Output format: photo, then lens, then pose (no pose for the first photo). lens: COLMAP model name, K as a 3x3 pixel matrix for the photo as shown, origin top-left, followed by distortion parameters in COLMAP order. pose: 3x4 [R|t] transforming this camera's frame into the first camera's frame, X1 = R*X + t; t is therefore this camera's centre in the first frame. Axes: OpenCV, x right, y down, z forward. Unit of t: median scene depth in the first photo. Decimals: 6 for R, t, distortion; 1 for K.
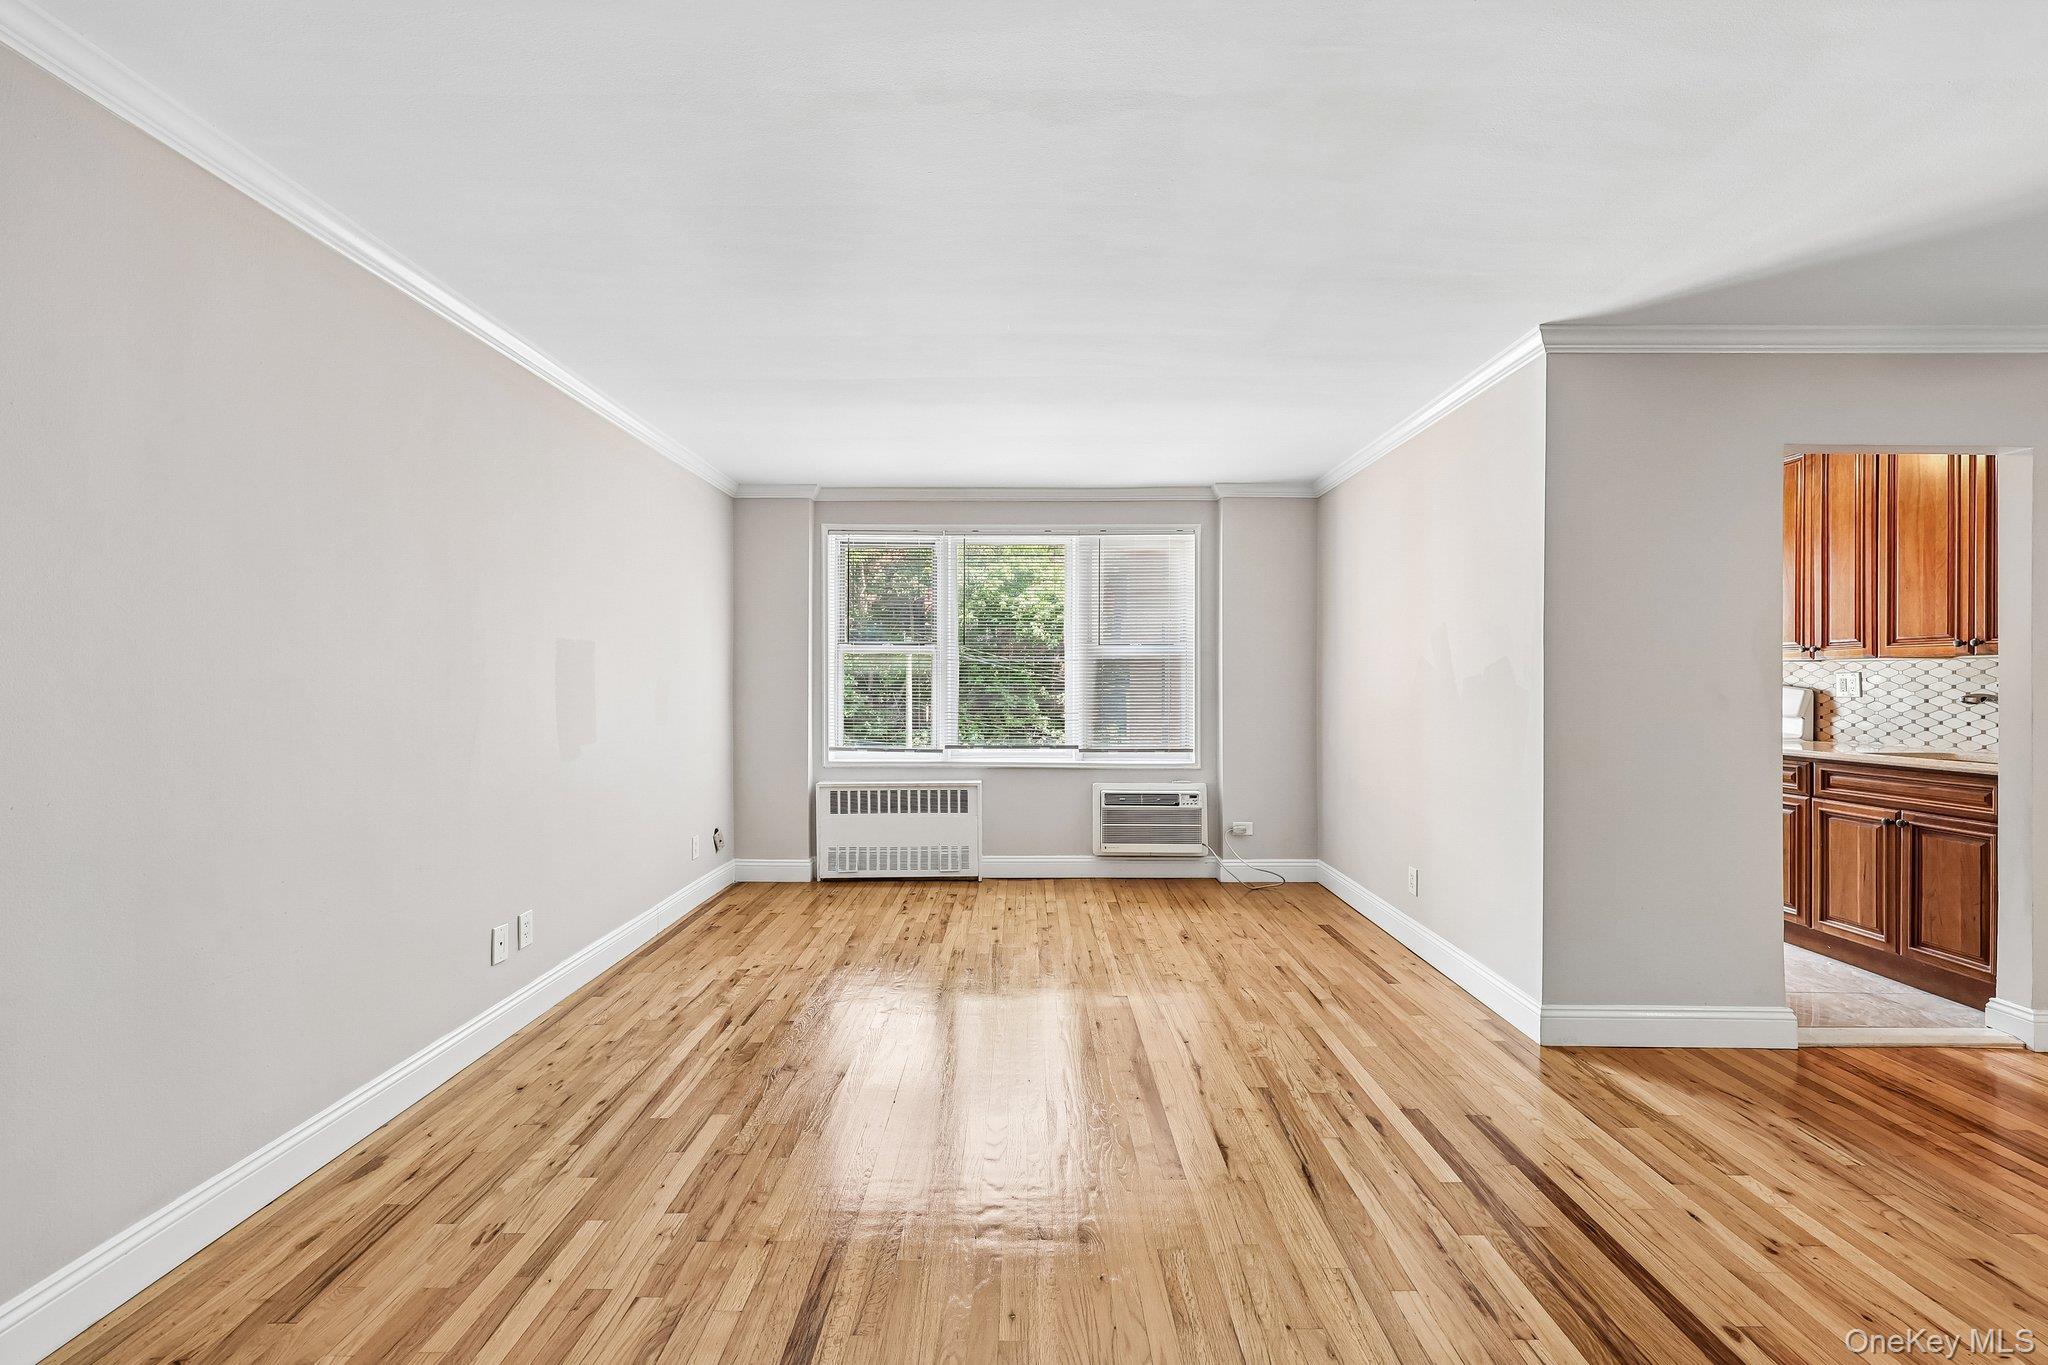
lens RADIAL K [[845.4, 0, 1017.4], [0, 845.4, 681.2], [0, 0, 1]] dist [-0.002179, 0.001330]
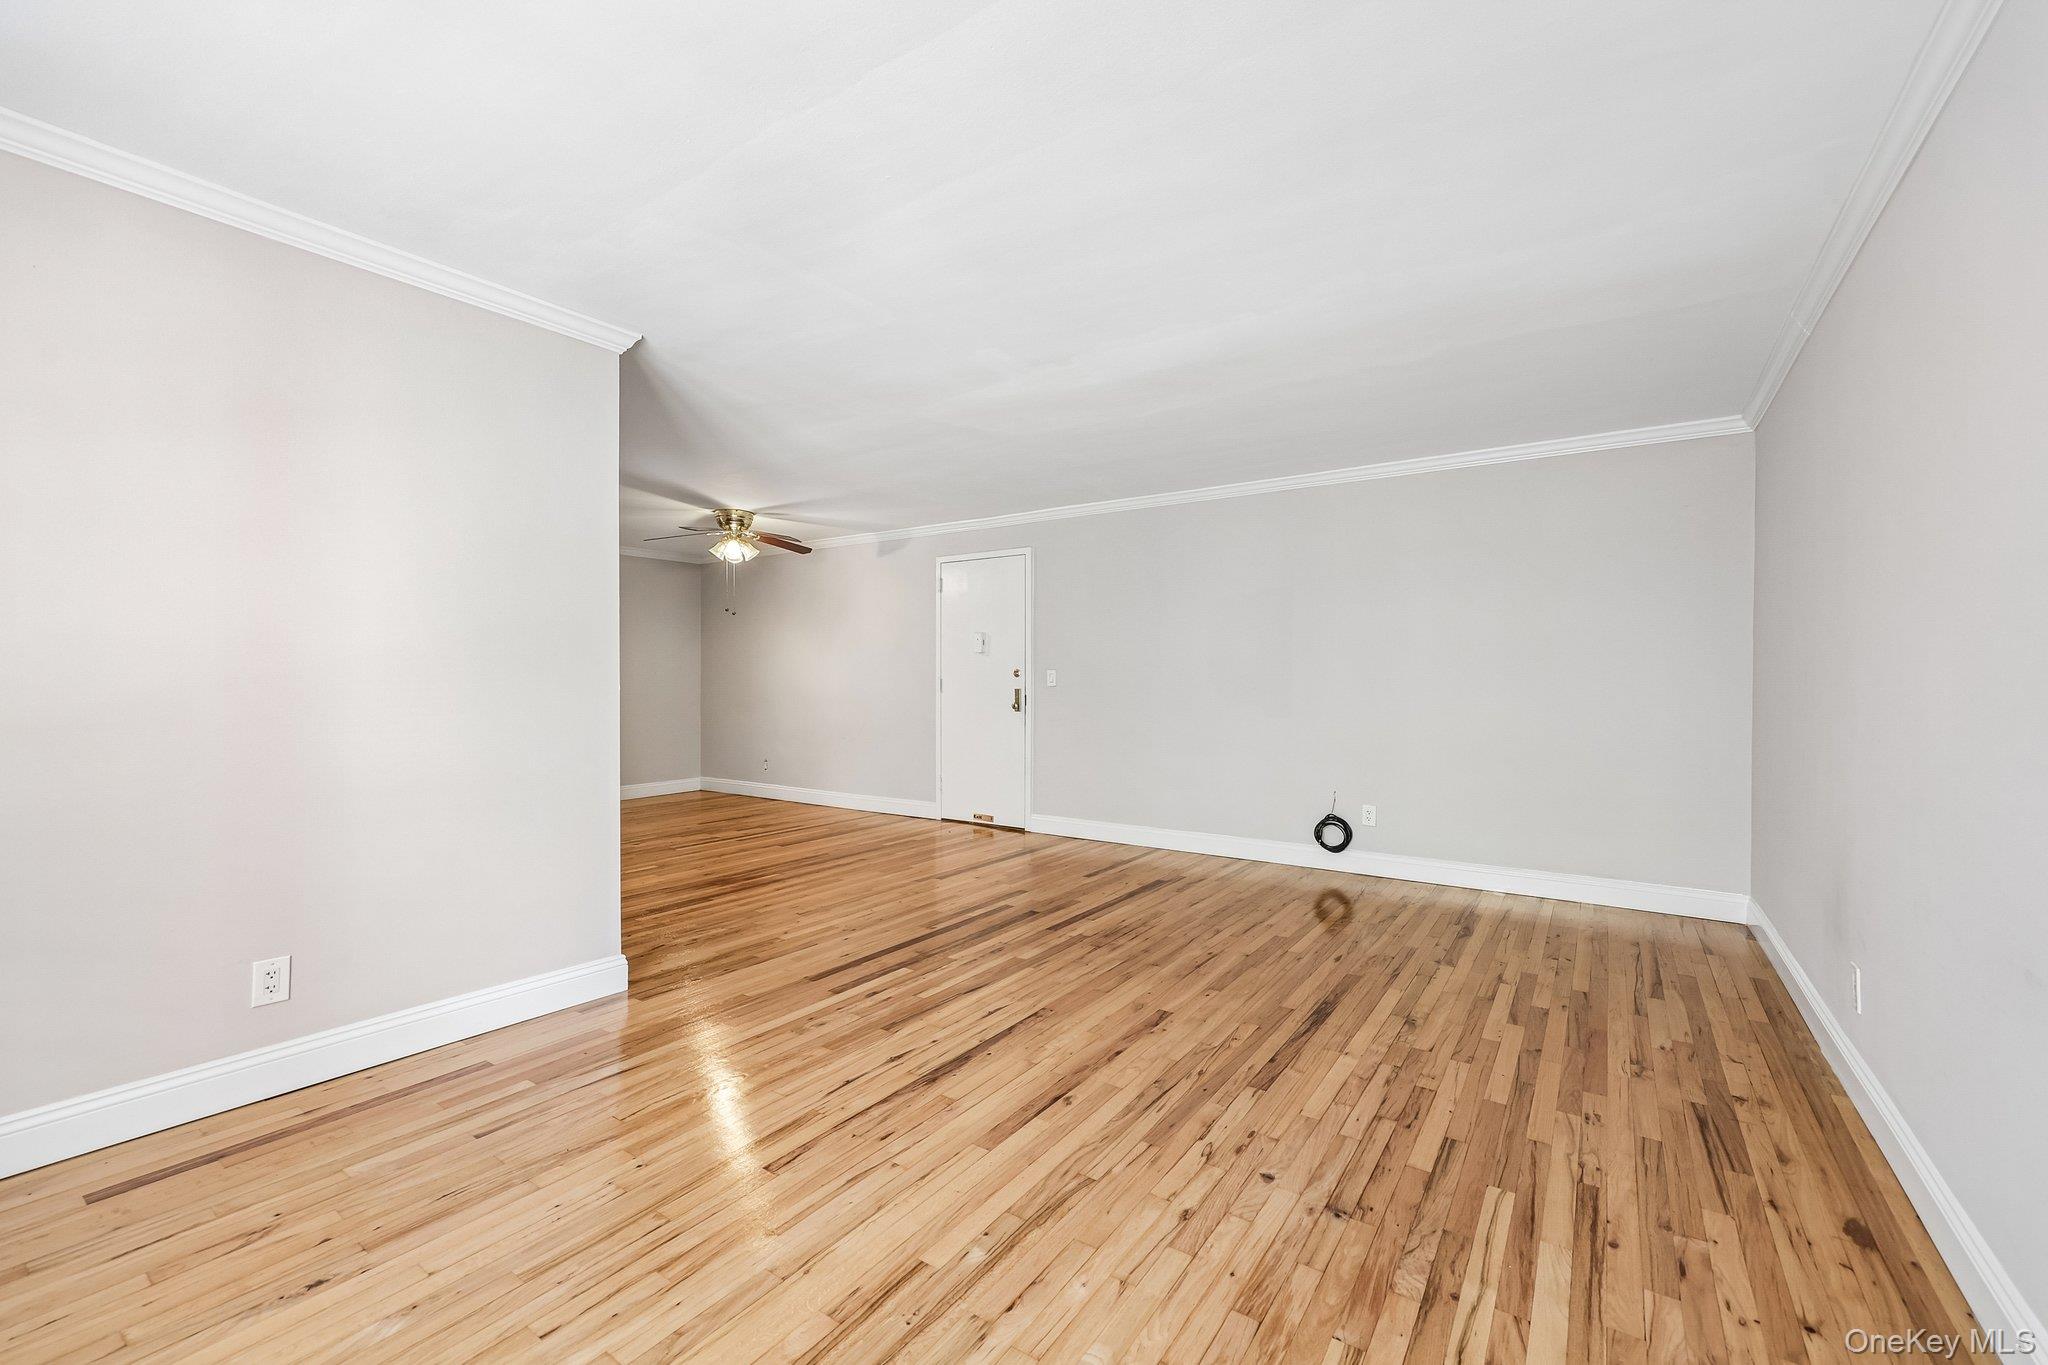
lens RADIAL K [[845.4, 0, 1019.5], [0, 845.4, 685.8], [0, 0, 1]] dist [-0.002179, 0.001330]
pose [[-0.825948, -0.007660, 0.563694, -0.306915], [-0.003750, 0.999960, 0.008094, 0.019621], [-0.563733, 0.004572, -0.825944, 1.194729]]
